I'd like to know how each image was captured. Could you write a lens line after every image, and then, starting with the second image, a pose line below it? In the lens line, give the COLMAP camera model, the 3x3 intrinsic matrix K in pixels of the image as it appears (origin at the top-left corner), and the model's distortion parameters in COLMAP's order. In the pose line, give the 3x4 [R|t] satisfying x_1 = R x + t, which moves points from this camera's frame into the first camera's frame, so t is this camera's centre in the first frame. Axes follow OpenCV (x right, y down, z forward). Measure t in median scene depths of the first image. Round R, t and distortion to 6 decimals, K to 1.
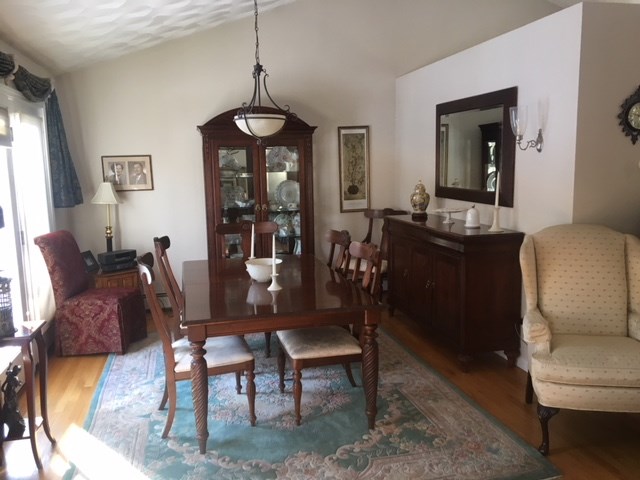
lens RADIAL K [[535.1, 0, 320.0], [0, 535.1, 240.0], [0, 0, 1]] dist [0.096028, -0.152222]
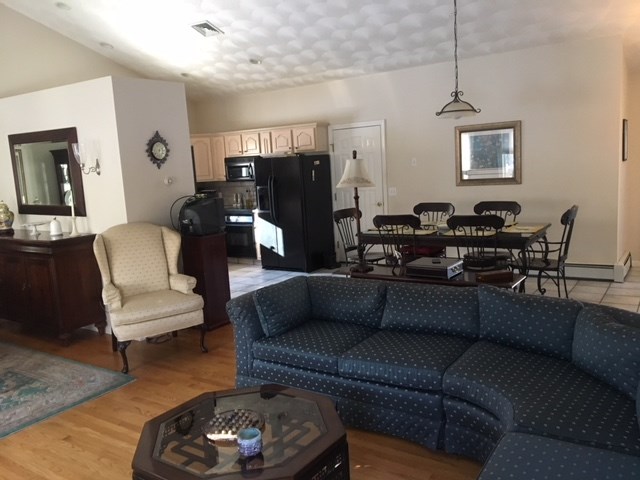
lens RADIAL K [[535.1, 0, 320.0], [0, 535.1, 240.0], [0, 0, 1]] dist [0.096028, -0.152222]
pose [[0.743252, -0.115871, 0.658901, -0.104943], [0.132151, 0.990910, 0.025188, 0.040972], [-0.655830, 0.068353, 0.751808, -0.388976]]
